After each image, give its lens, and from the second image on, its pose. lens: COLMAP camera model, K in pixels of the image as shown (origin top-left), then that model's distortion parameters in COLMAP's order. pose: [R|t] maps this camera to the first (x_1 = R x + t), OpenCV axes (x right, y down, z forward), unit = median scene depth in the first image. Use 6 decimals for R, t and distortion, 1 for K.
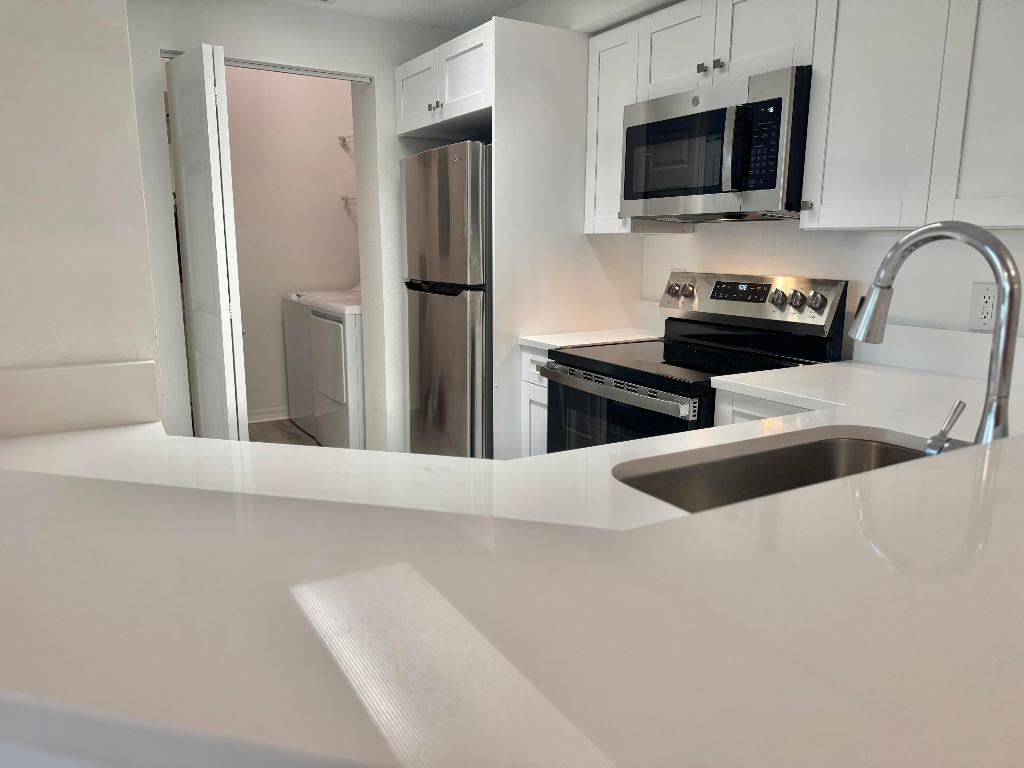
lens RADIAL K [[724.5, 0, 510.8], [0, 724.5, 380.3], [0, 0, 1]] dist [0.006224, 0.000735]
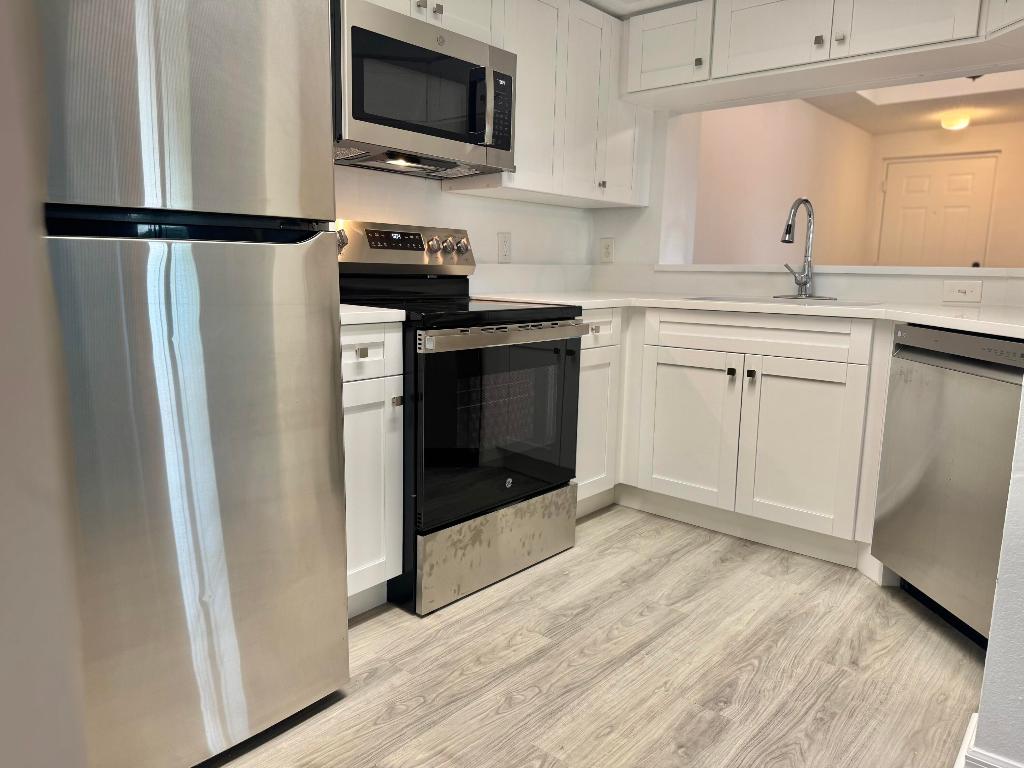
lens RADIAL K [[724.5, 0, 508.6], [0, 724.5, 384.3], [0, 0, 1]] dist [0.006224, 0.000735]
pose [[-0.298043, -0.148529, 0.942926, -0.693683], [0.152603, 0.967701, 0.200666, -0.107406], [-0.942275, 0.203700, -0.265750, 1.162046]]
